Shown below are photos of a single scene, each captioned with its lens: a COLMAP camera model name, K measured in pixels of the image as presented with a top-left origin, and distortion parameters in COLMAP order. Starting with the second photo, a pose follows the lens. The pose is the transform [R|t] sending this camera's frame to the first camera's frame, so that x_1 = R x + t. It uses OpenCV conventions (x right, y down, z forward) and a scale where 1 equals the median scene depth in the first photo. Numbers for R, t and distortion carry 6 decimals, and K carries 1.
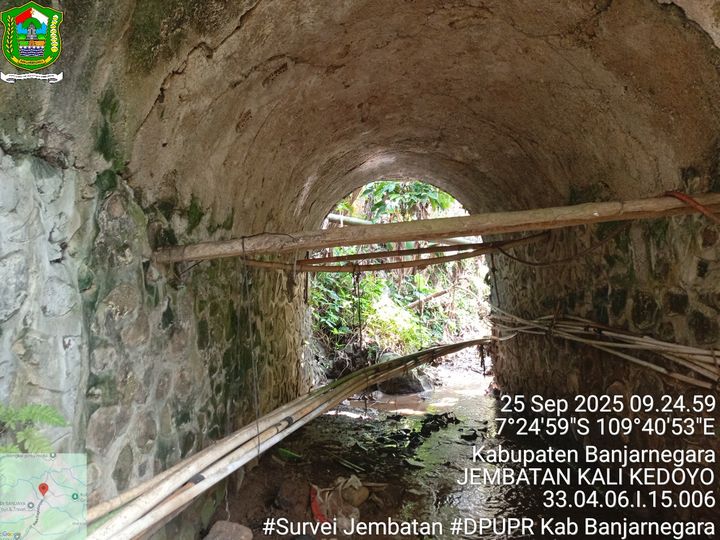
lens RADIAL K [[555.8, 0, 356.5], [0, 555.8, 270.8], [0, 0, 1]] dist [0.103057, -0.228398]
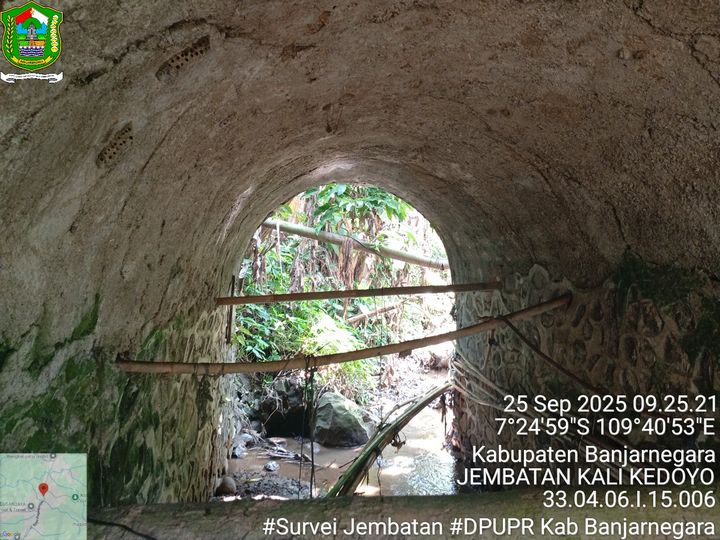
lens RADIAL K [[555.8, 0, 356.5], [0, 555.8, 270.8], [0, 0, 1]] dist [0.103057, -0.228398]
pose [[0.989935, 0.042991, 0.134838, -0.038791], [-0.050312, 0.997412, 0.051368, -0.143895], [-0.132280, -0.057635, 0.989535, 0.352829]]
